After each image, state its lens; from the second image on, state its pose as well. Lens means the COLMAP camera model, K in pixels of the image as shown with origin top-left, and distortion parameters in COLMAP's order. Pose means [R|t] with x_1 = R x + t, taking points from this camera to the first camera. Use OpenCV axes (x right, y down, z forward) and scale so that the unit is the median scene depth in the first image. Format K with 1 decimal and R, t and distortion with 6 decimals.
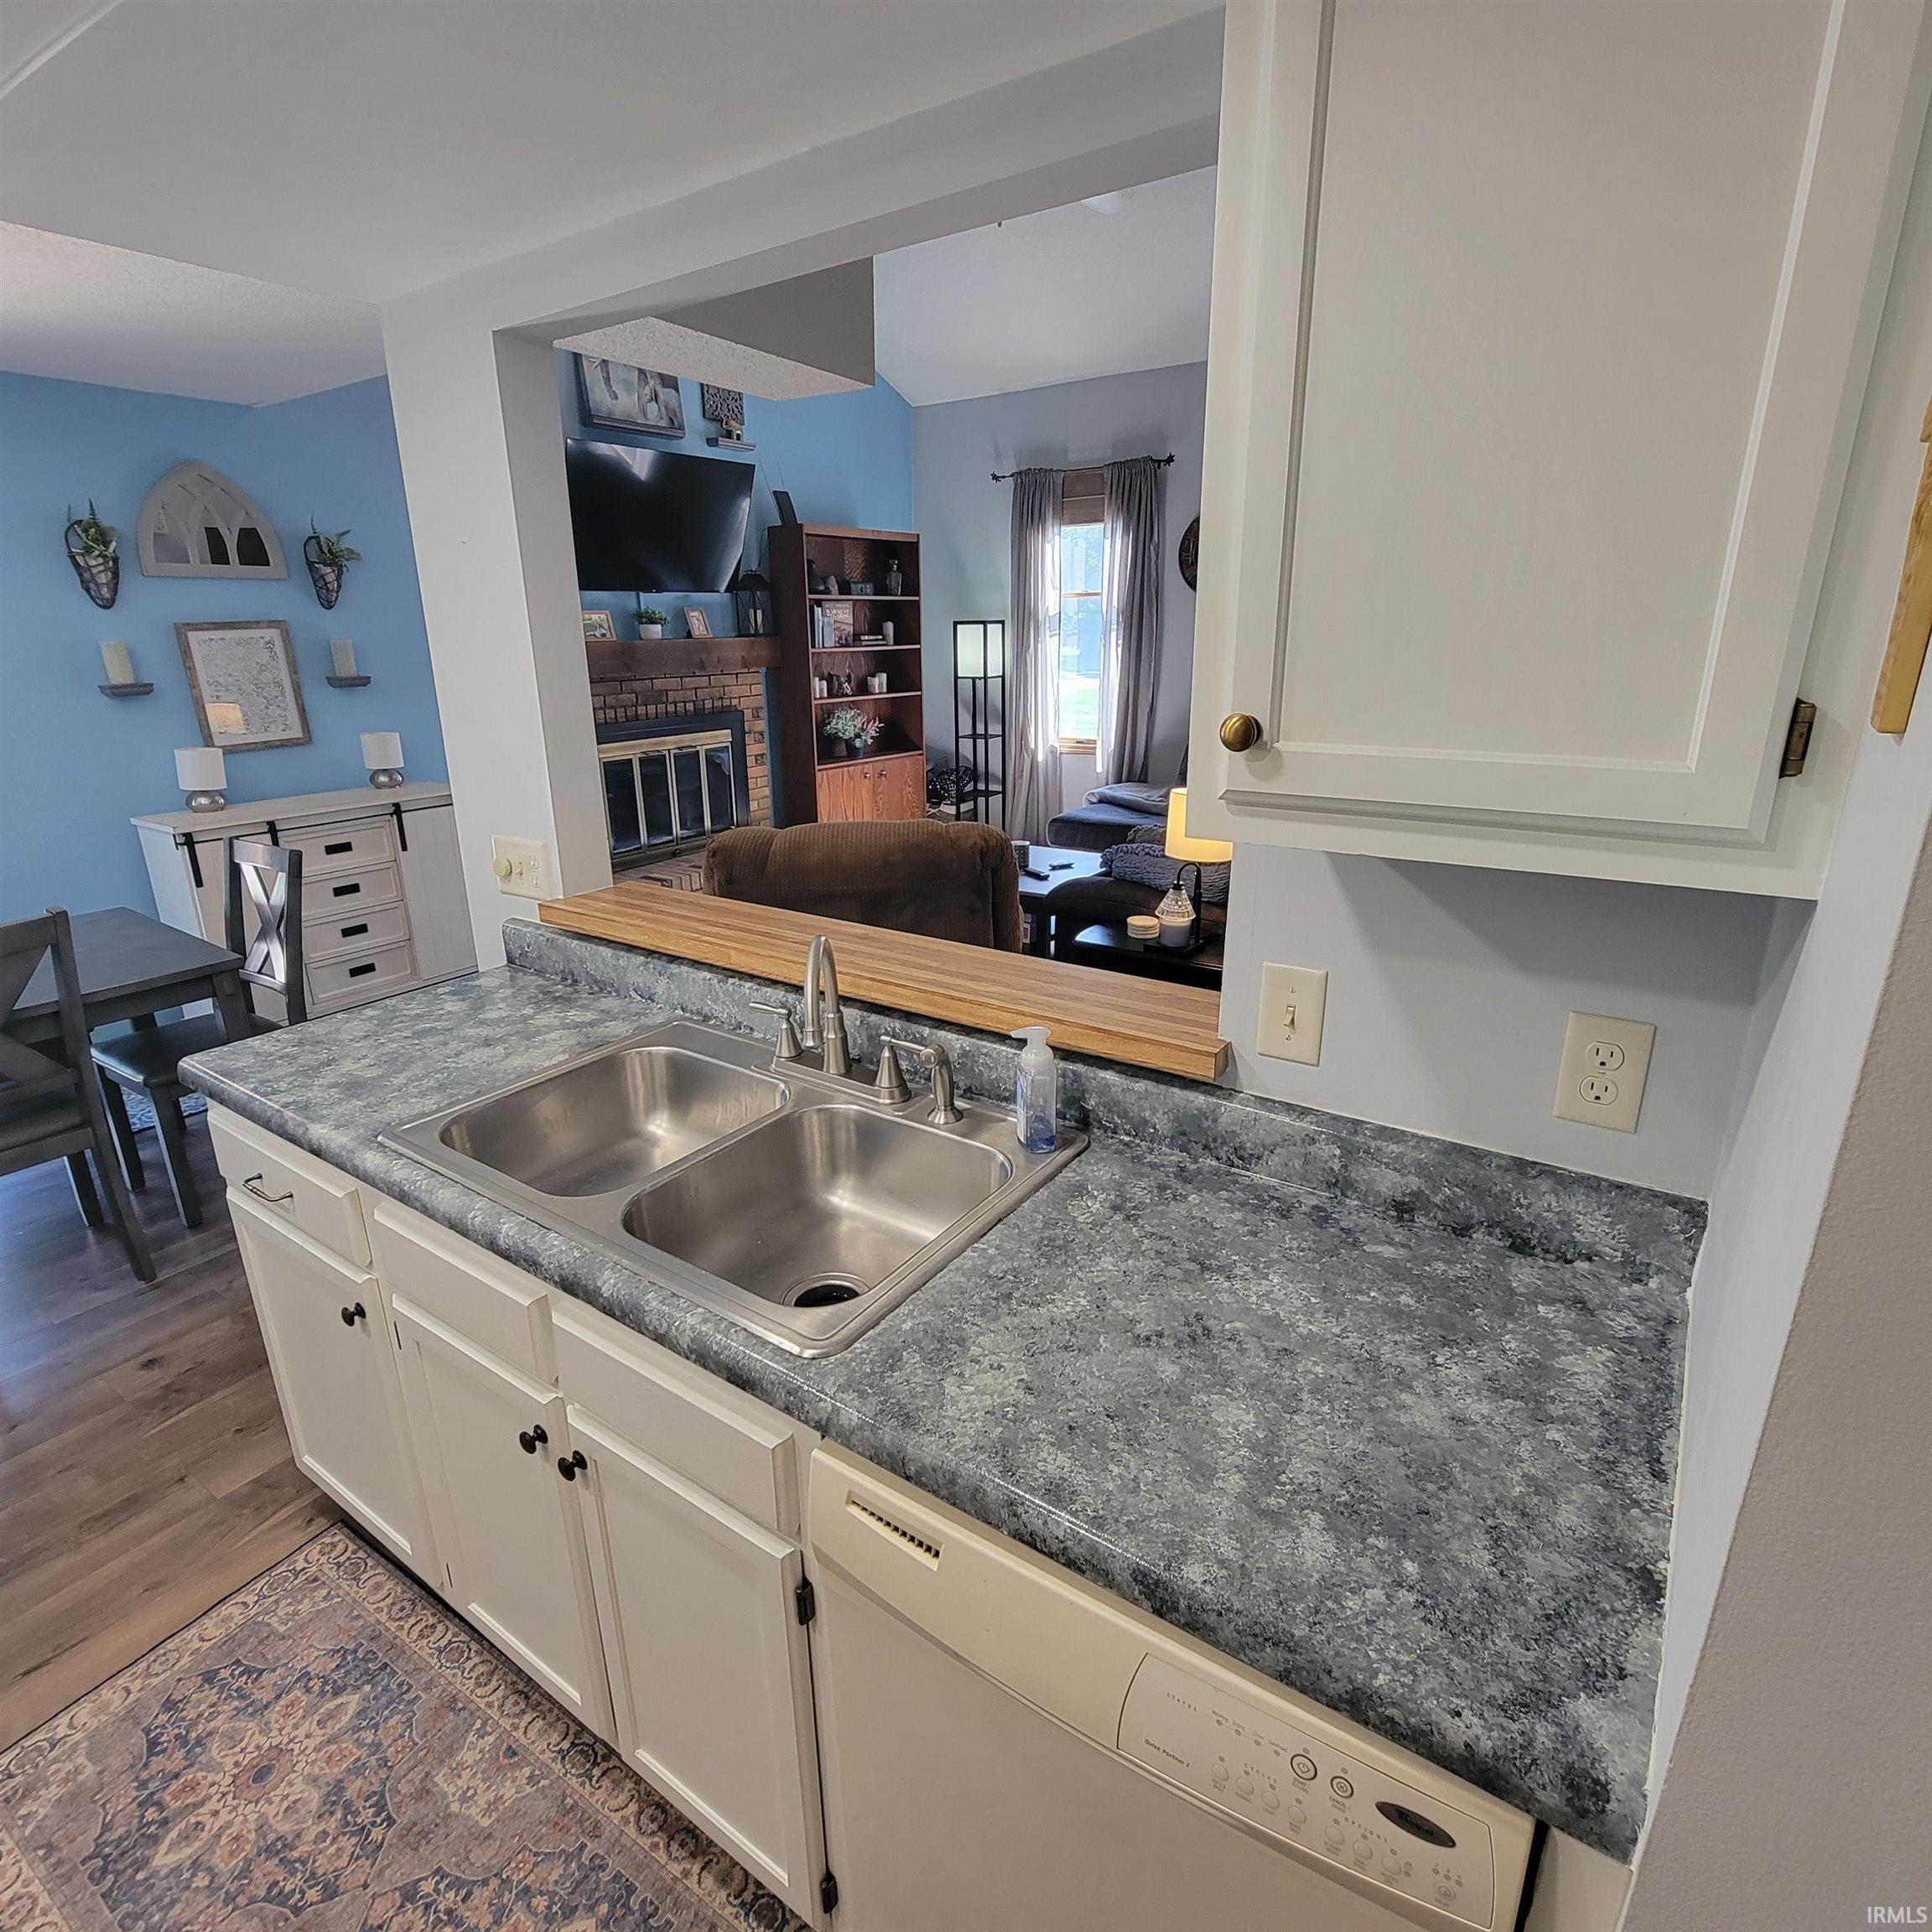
lens RADIAL K [[1052.3, 0, 955.1], [0, 1052.3, 972.2], [0, 0, 1]] dist [-0.011444, 0.004165]
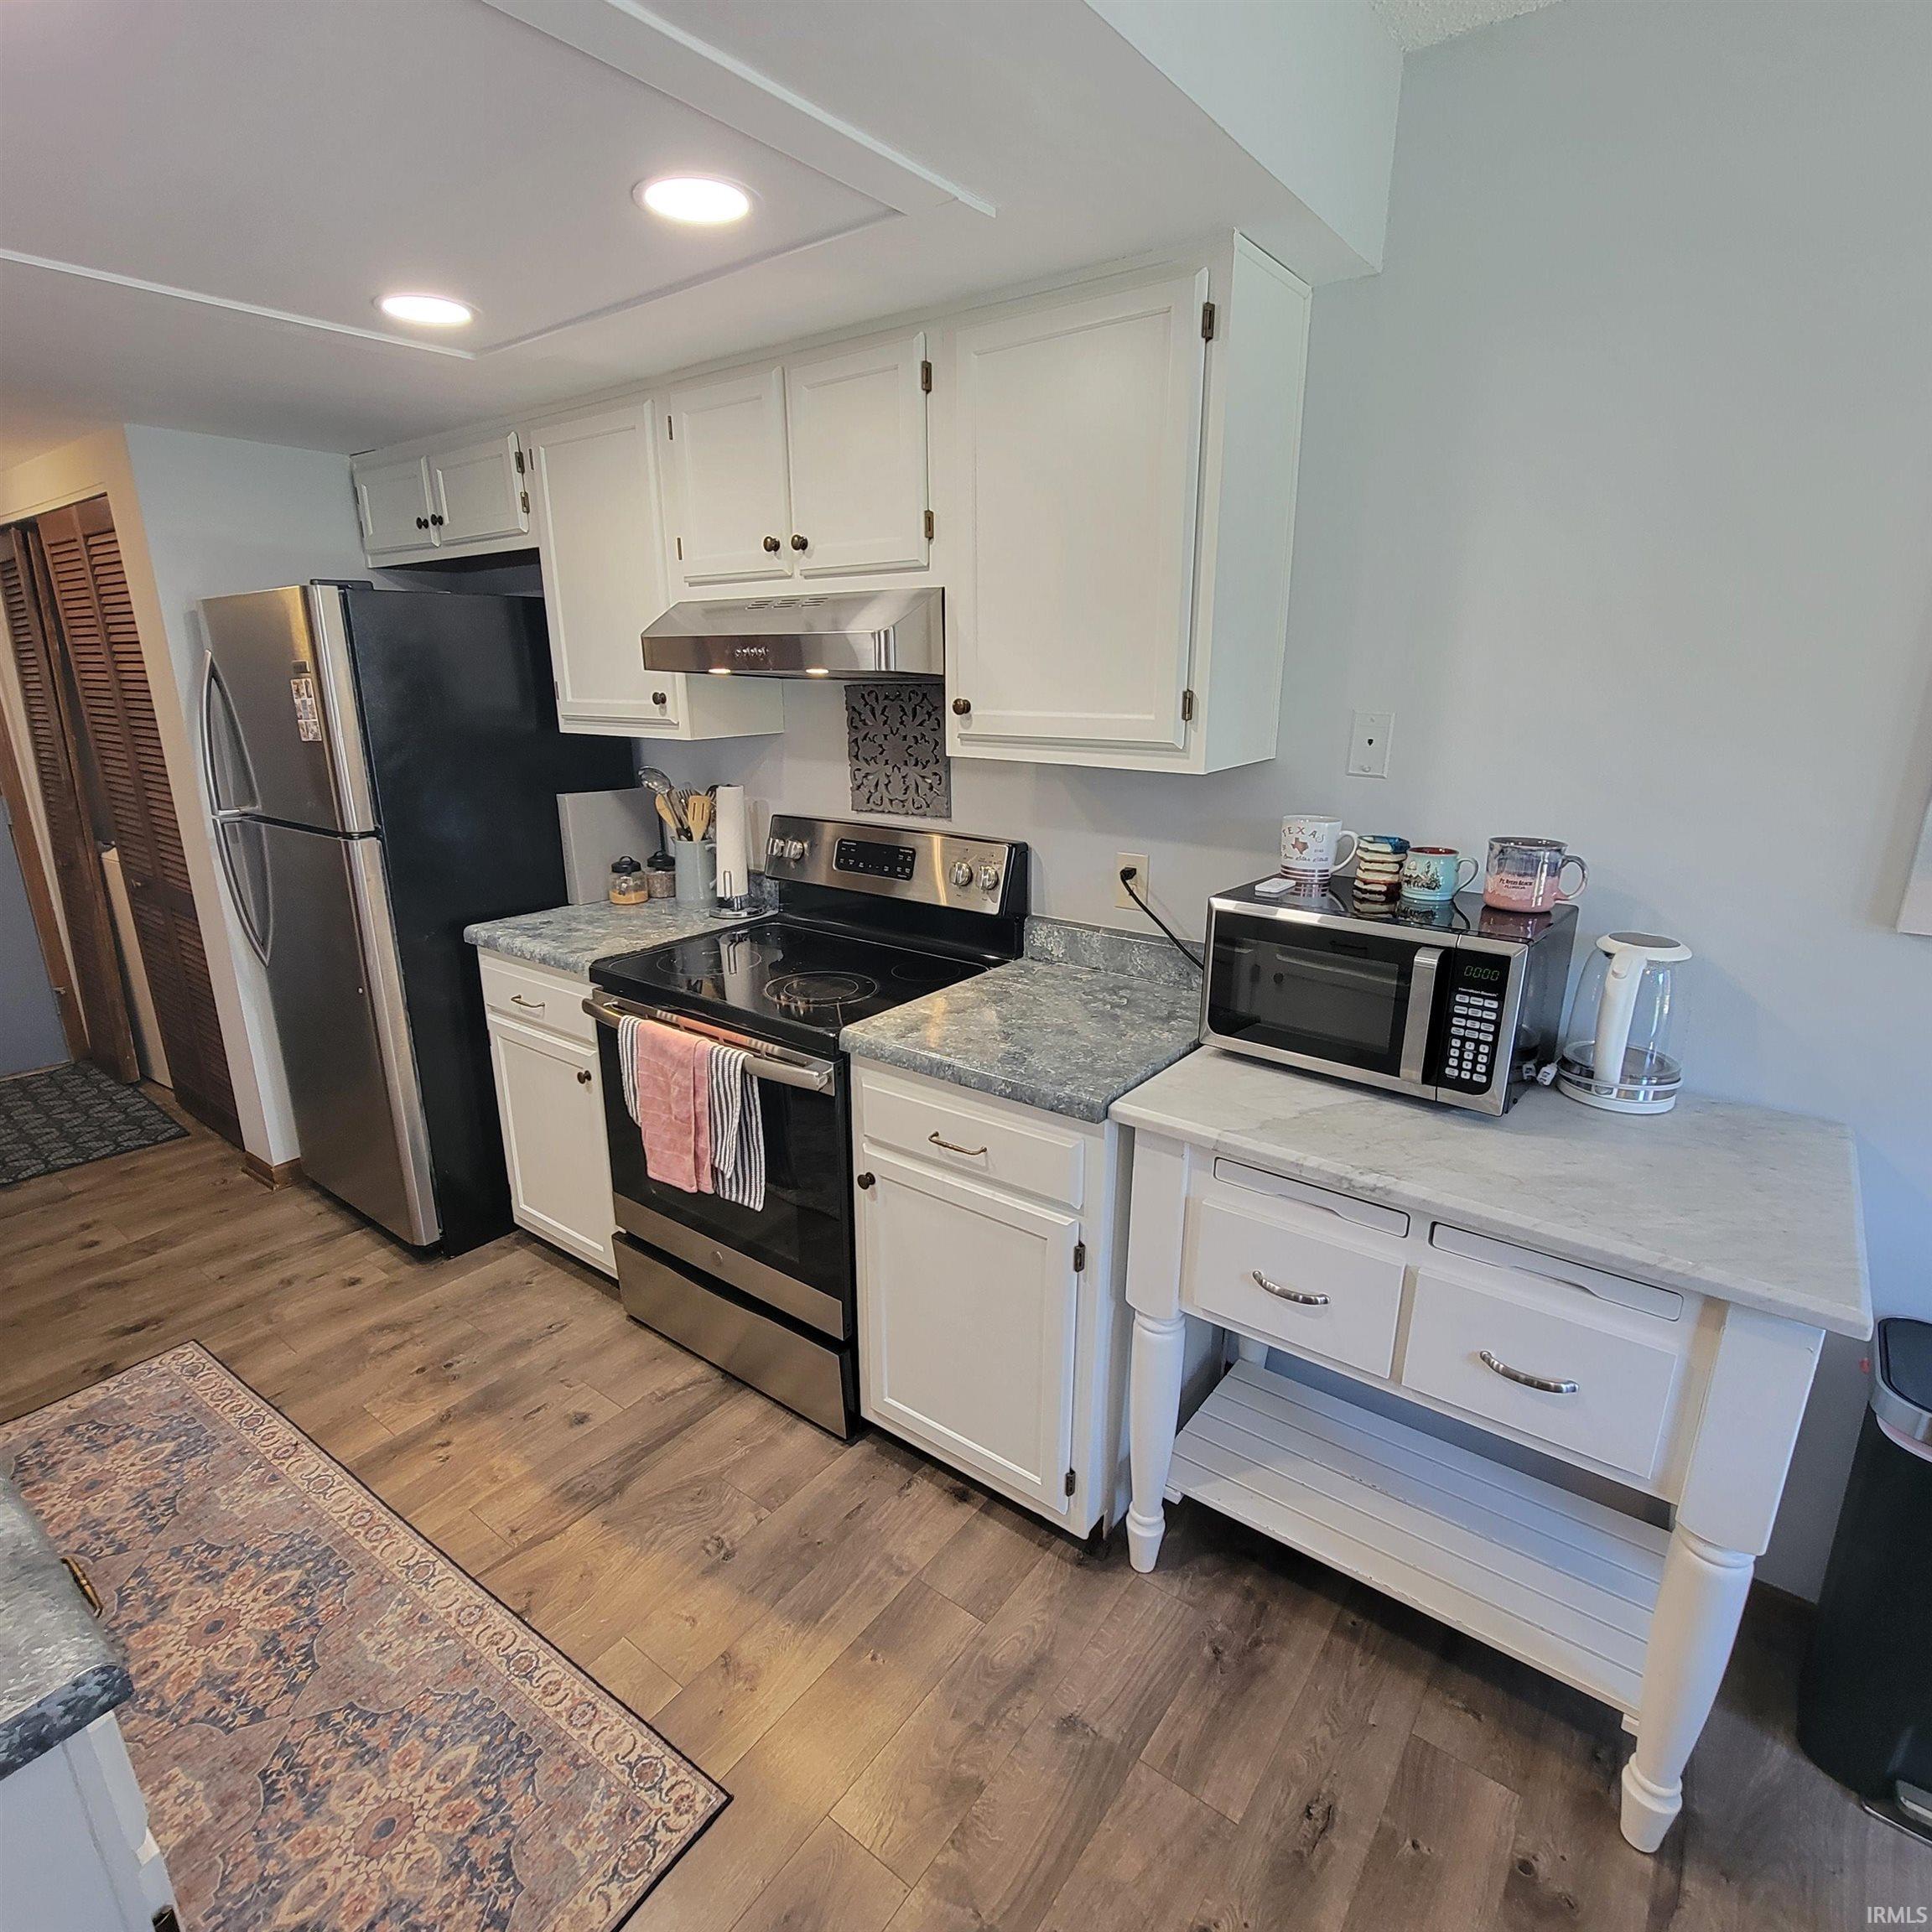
lens RADIAL K [[1052.3, 0, 956.2], [0, 1052.3, 972.6], [0, 0, 1]] dist [-0.011444, 0.004165]
pose [[-0.999083, 0.003604, 0.042665, -0.946587], [0.027350, 0.820400, 0.571136, -0.313789], [-0.032944, 0.571779, -0.819746, 1.016195]]
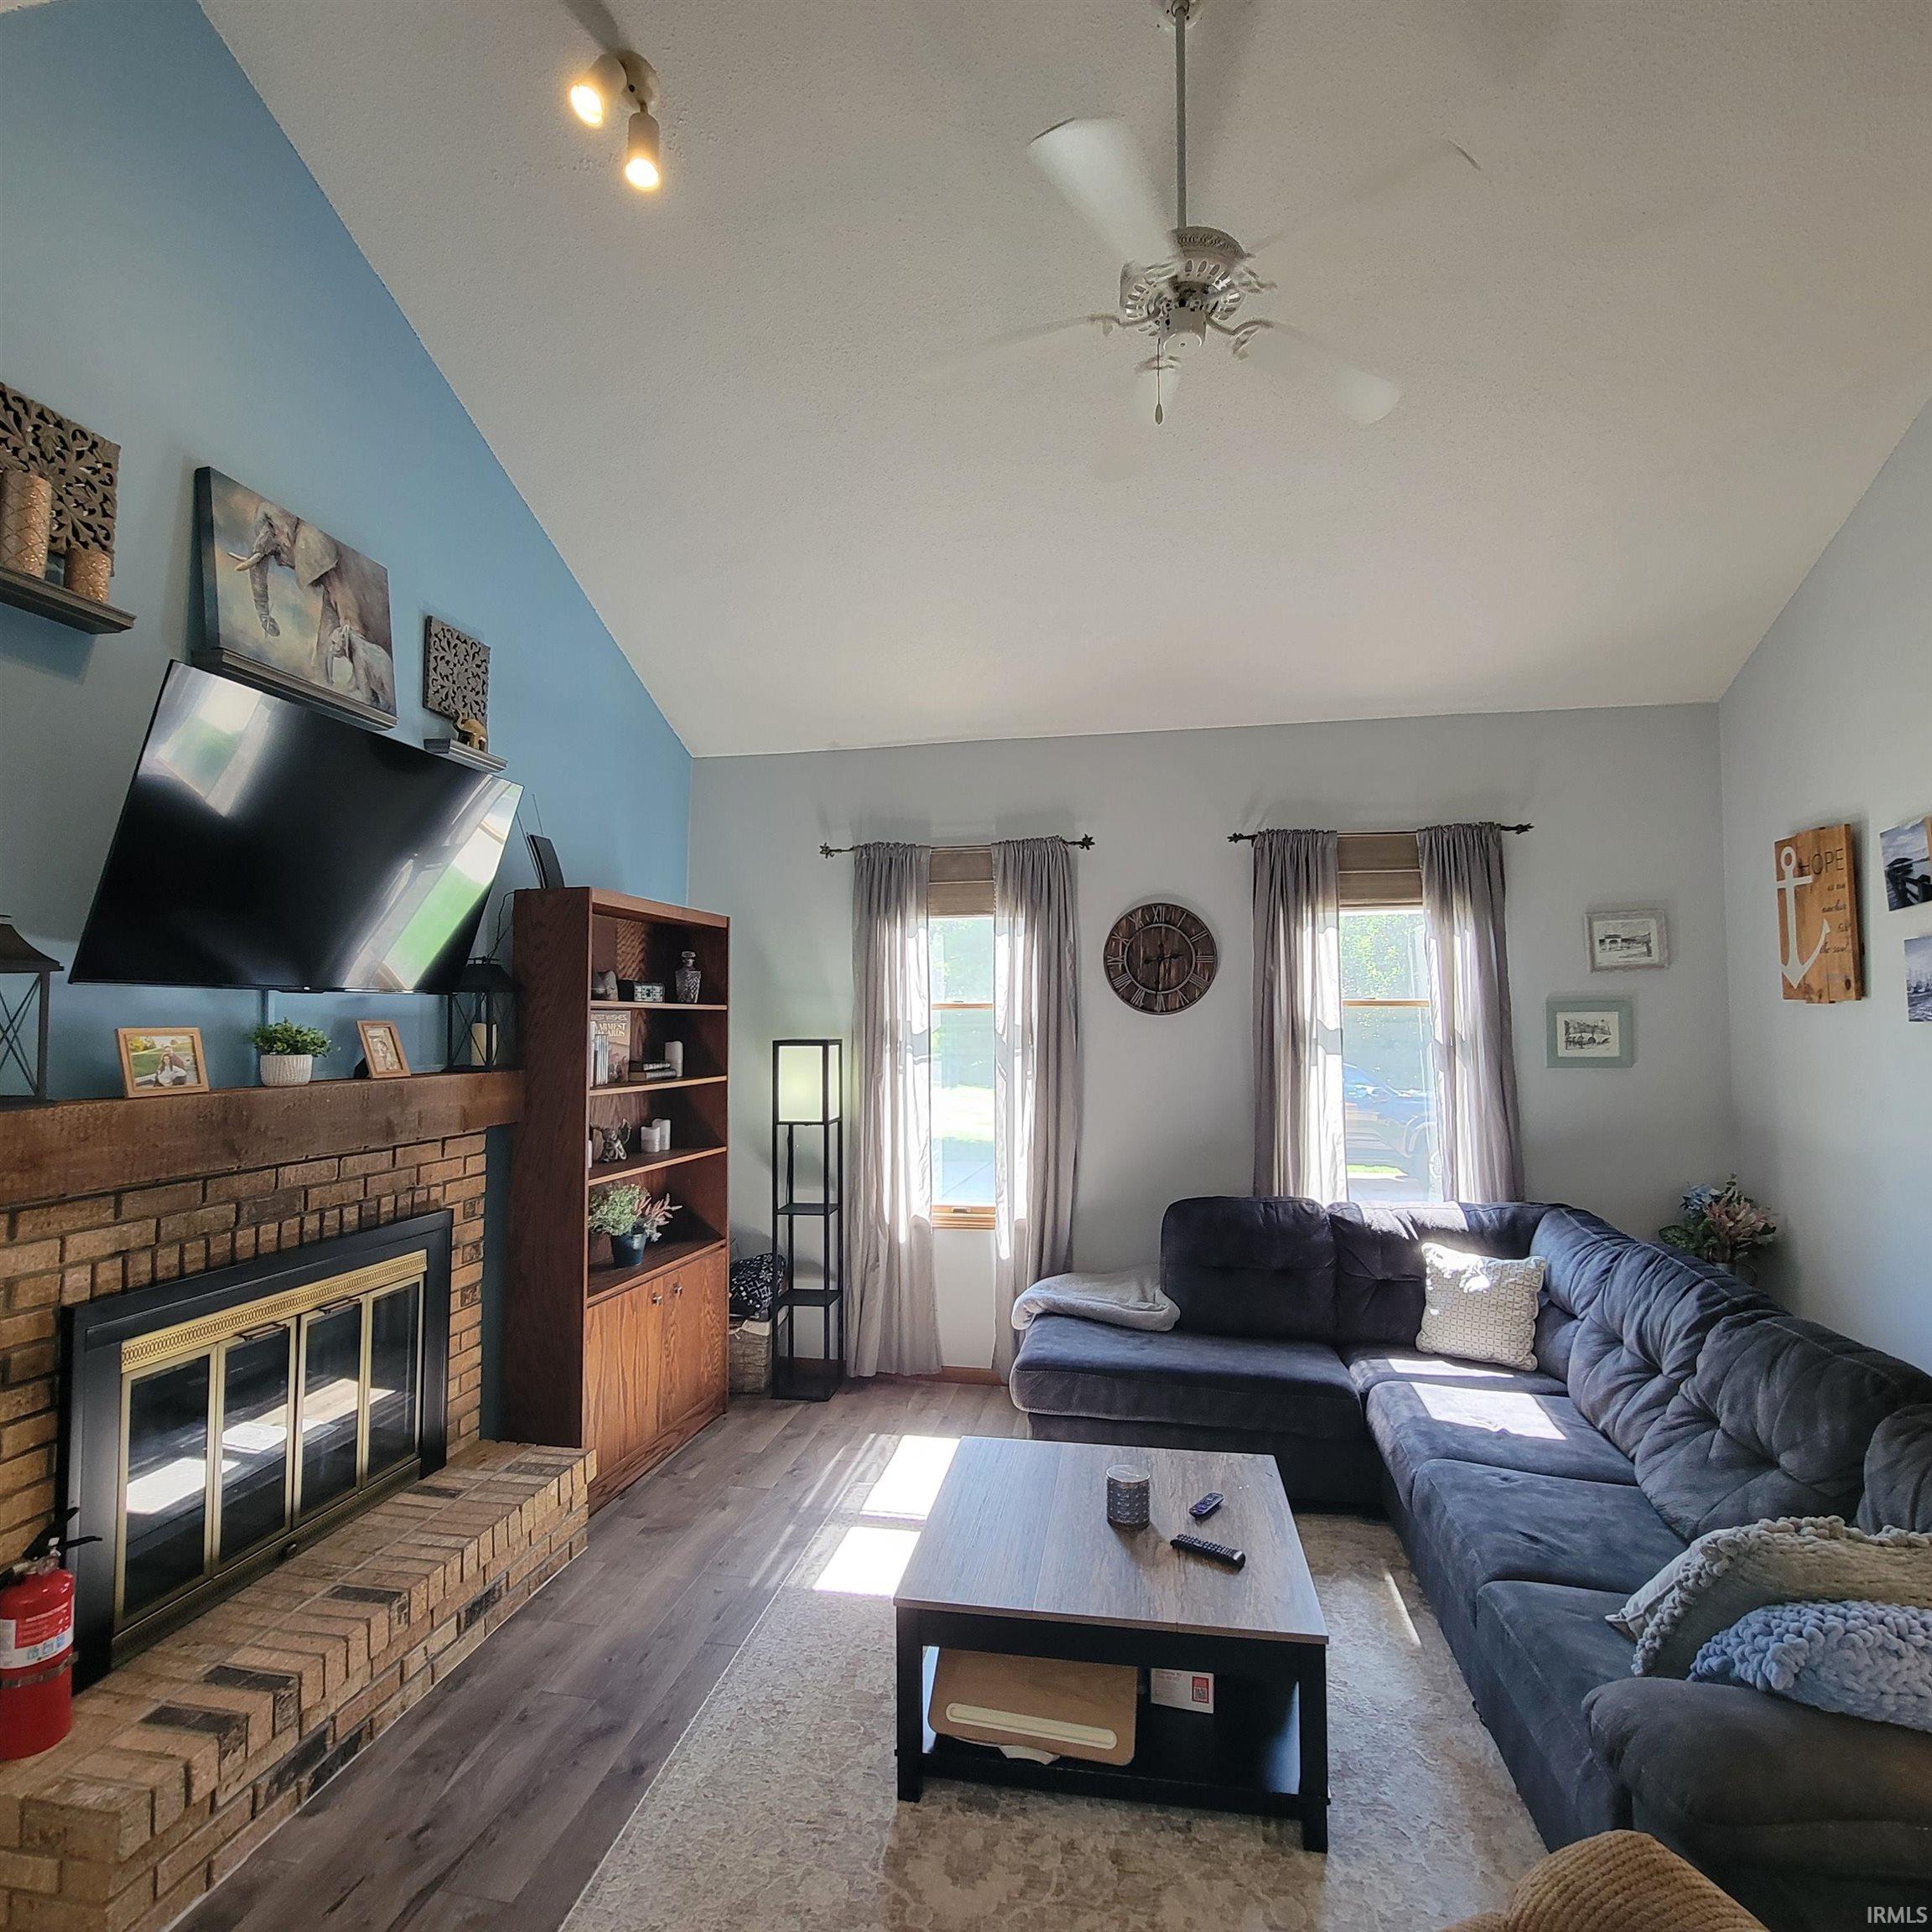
lens RADIAL K [[1052.3, 0, 958.5], [0, 1052.3, 970.2], [0, 0, 1]] dist [-0.011444, 0.004165]
pose [[0.914034, 0.030564, 0.404485, -0.594131], [0.118652, 0.933400, -0.338654, -0.489378], [-0.387896, 0.357534, 0.849533, 1.337601]]
